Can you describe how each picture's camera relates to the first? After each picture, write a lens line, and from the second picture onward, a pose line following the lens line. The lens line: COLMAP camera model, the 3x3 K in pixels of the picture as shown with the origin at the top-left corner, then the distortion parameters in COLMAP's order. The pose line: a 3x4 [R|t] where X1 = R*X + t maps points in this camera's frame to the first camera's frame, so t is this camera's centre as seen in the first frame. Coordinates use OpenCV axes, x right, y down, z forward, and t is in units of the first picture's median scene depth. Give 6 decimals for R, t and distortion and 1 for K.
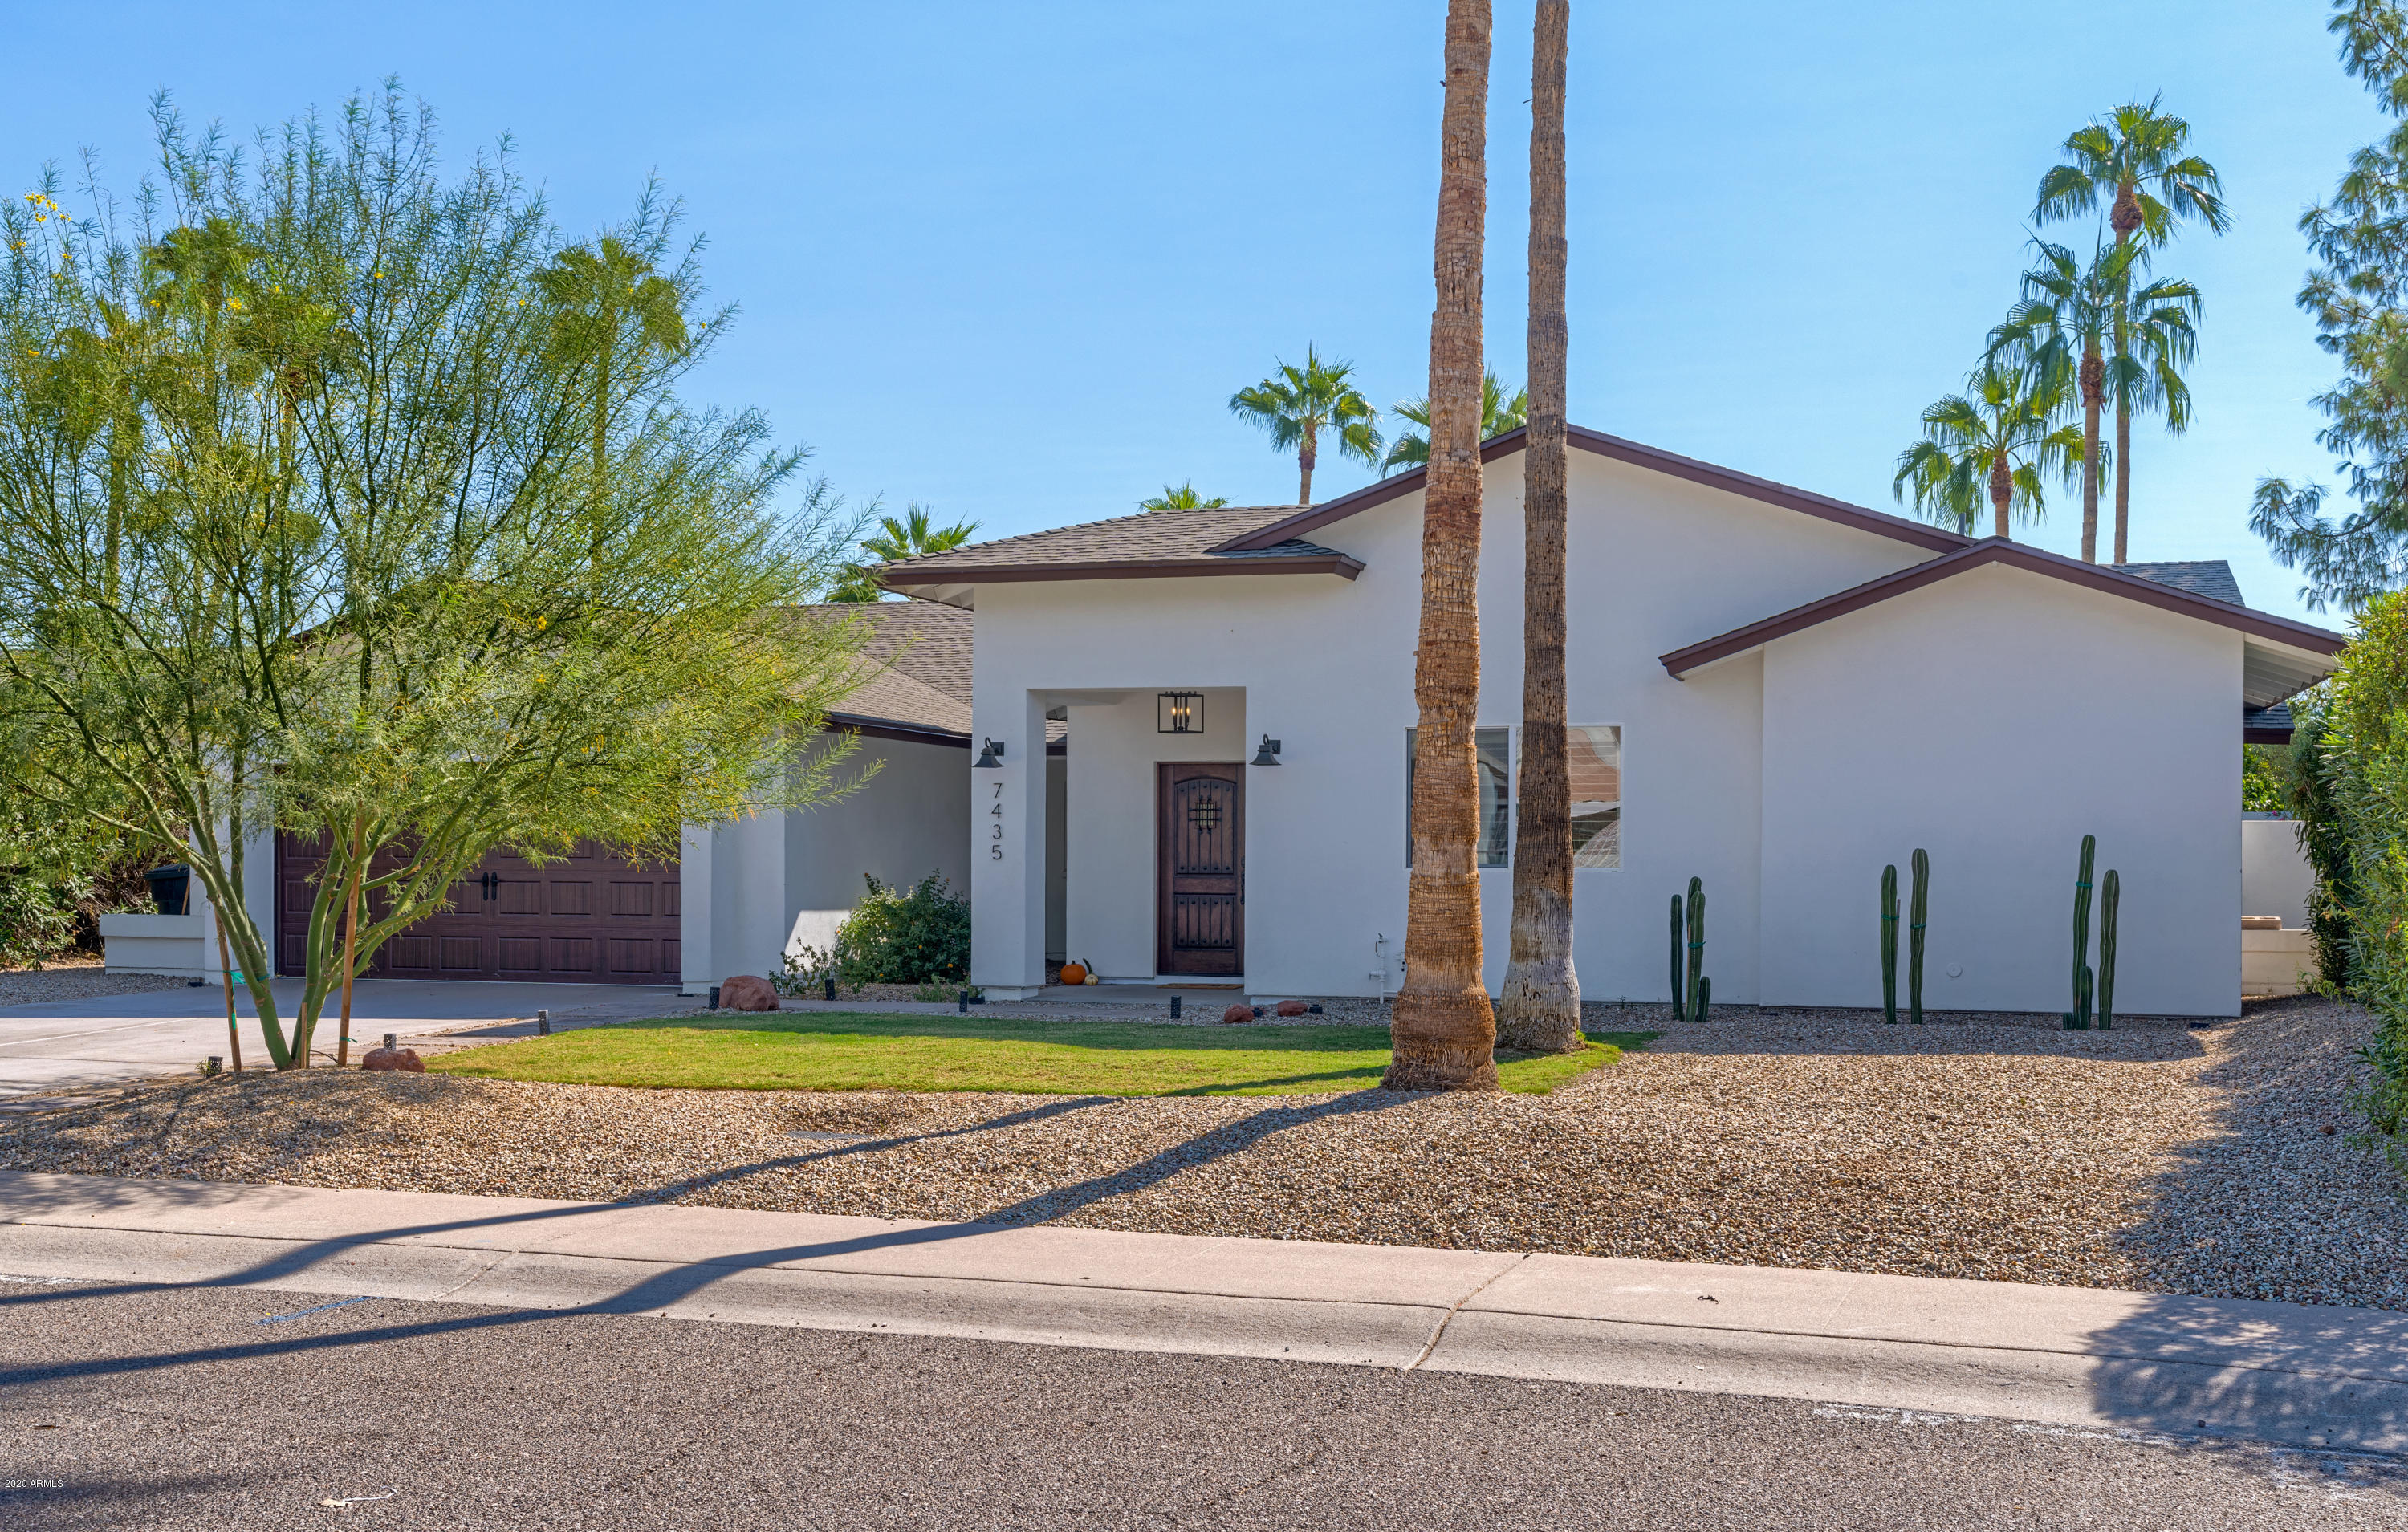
lens RADIAL K [[2350.7, 0, 1204.0], [0, 2350.7, 766.0], [0, 0, 1]] dist [-0.006743, -0.022001]
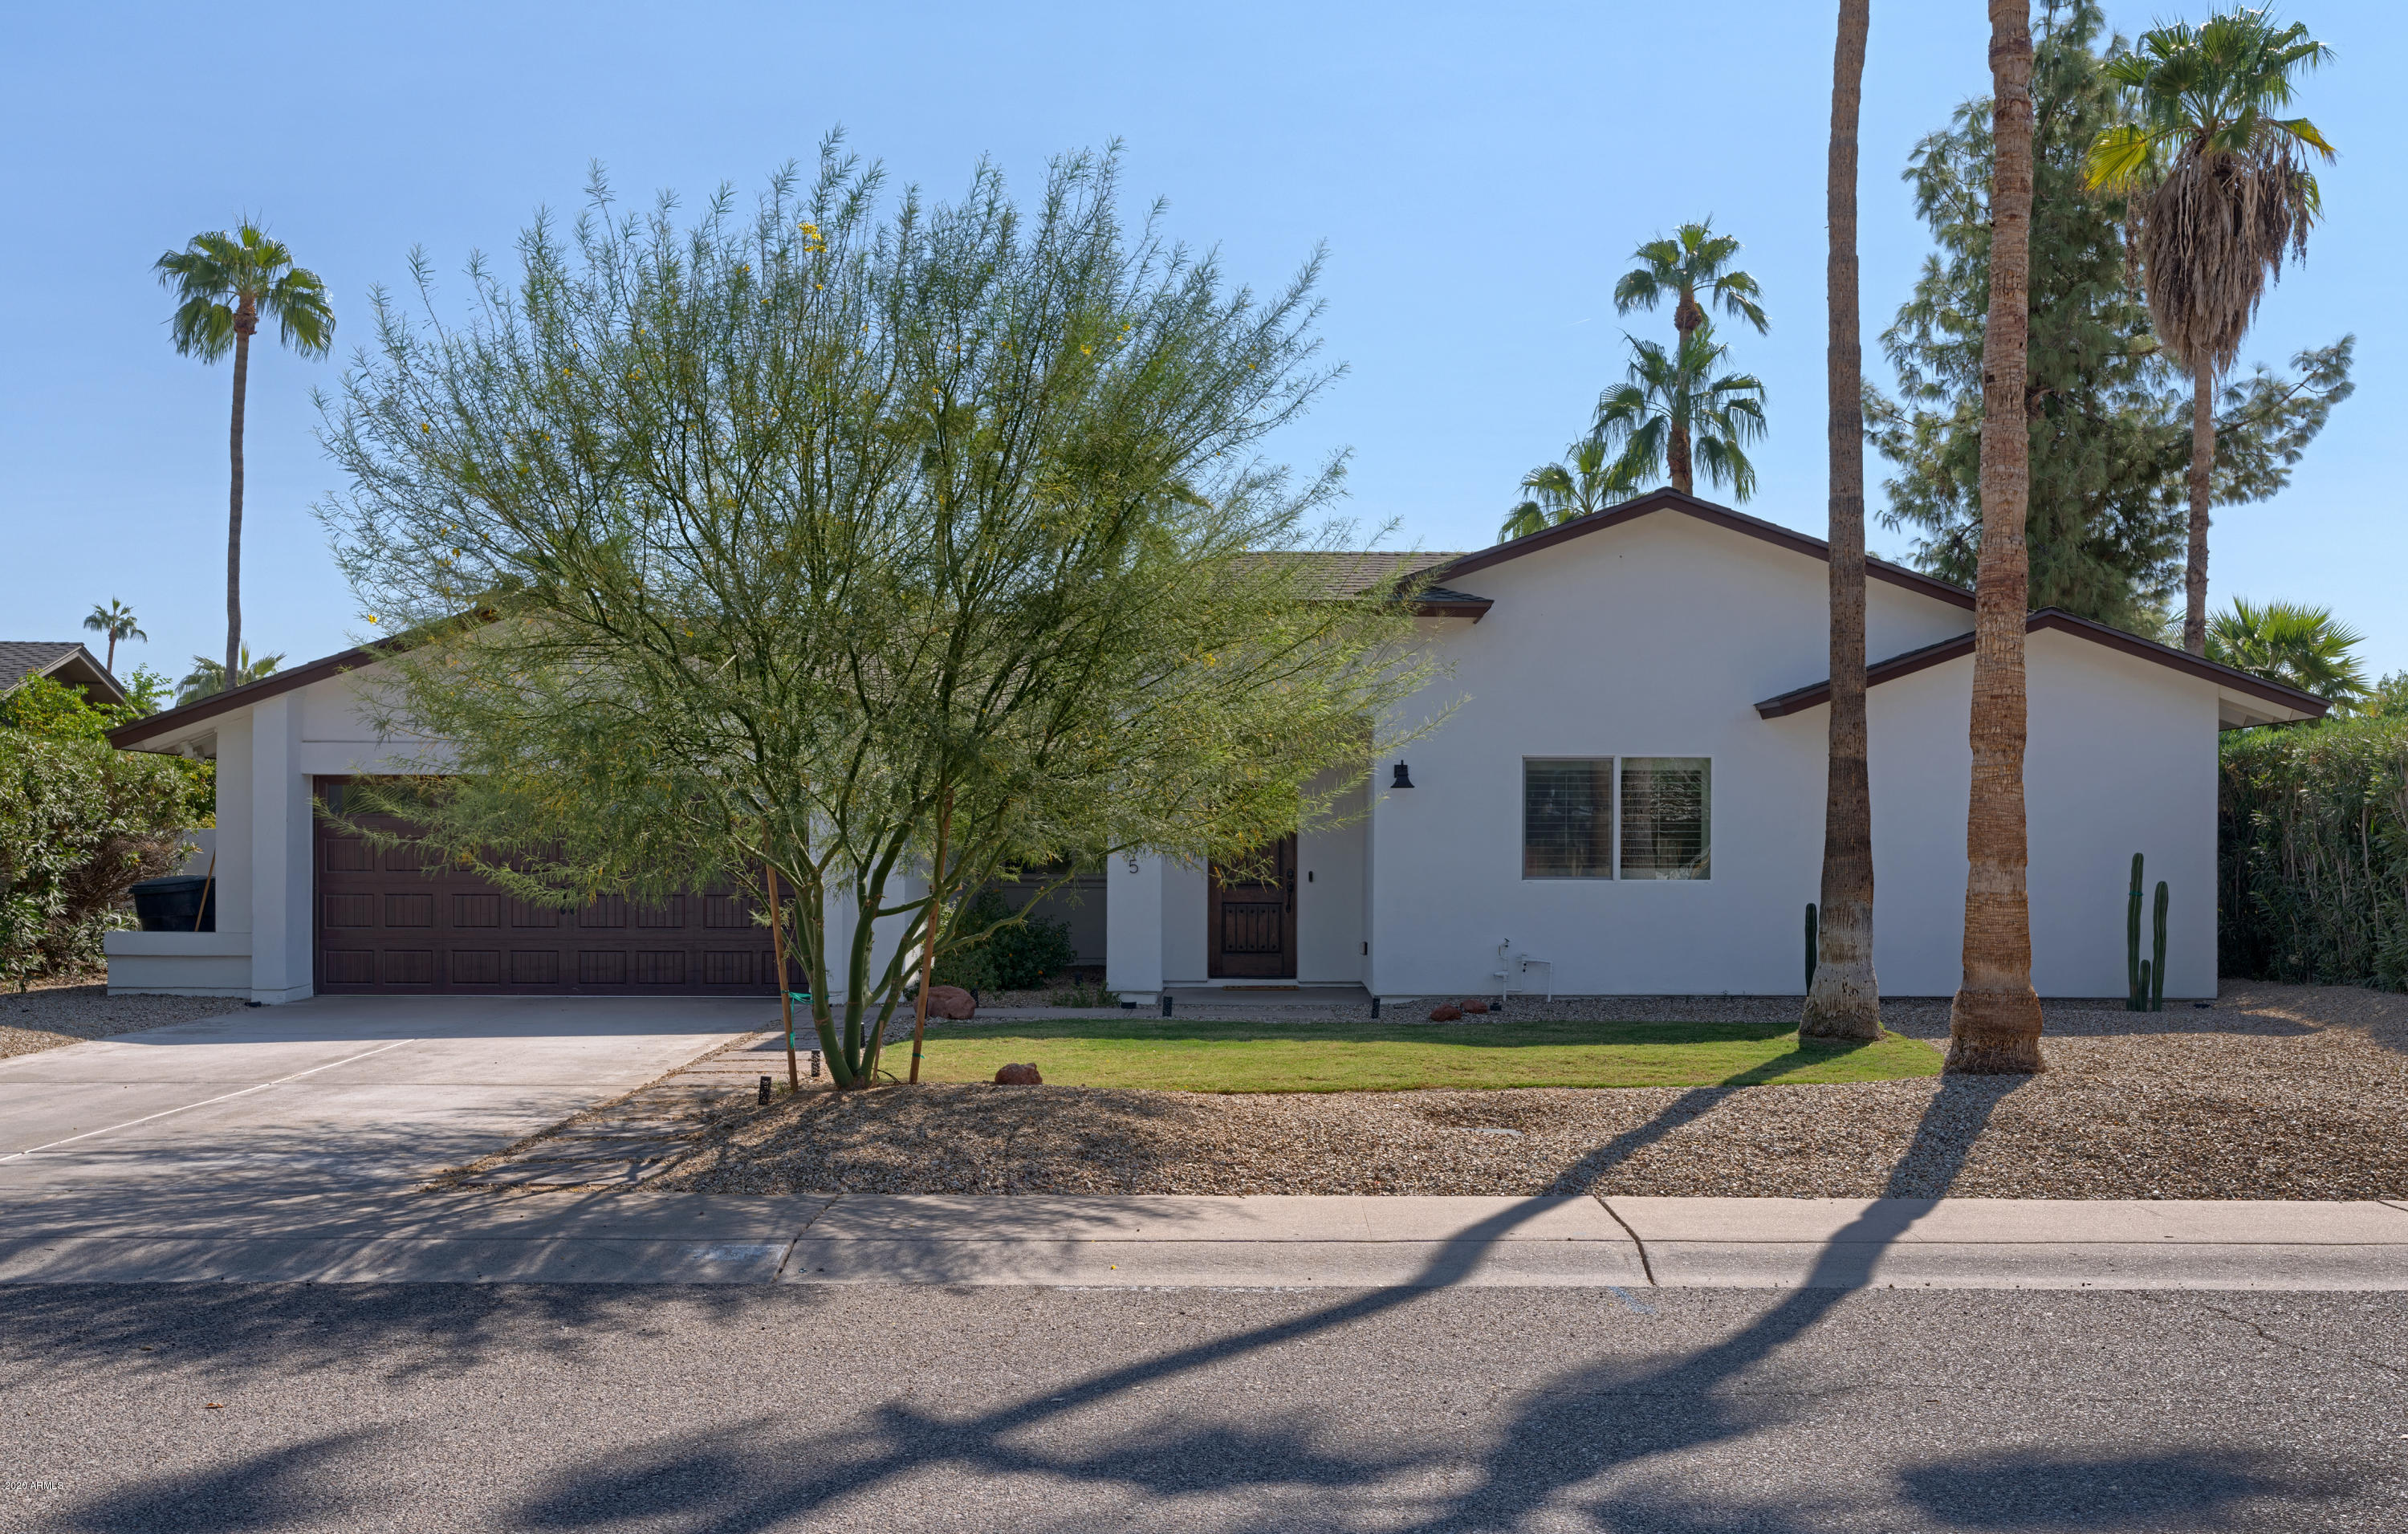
lens RADIAL K [[2211.5, 0, 1204.0], [0, 2211.5, 767.0], [0, 0, 1]] dist [0.001980, -0.078482]
pose [[0.955162, 0.012059, 0.295839, -0.325374], [-0.011348, 0.999927, -0.004119, -0.004054], [-0.295867, 0.000577, 0.955229, 0.028455]]
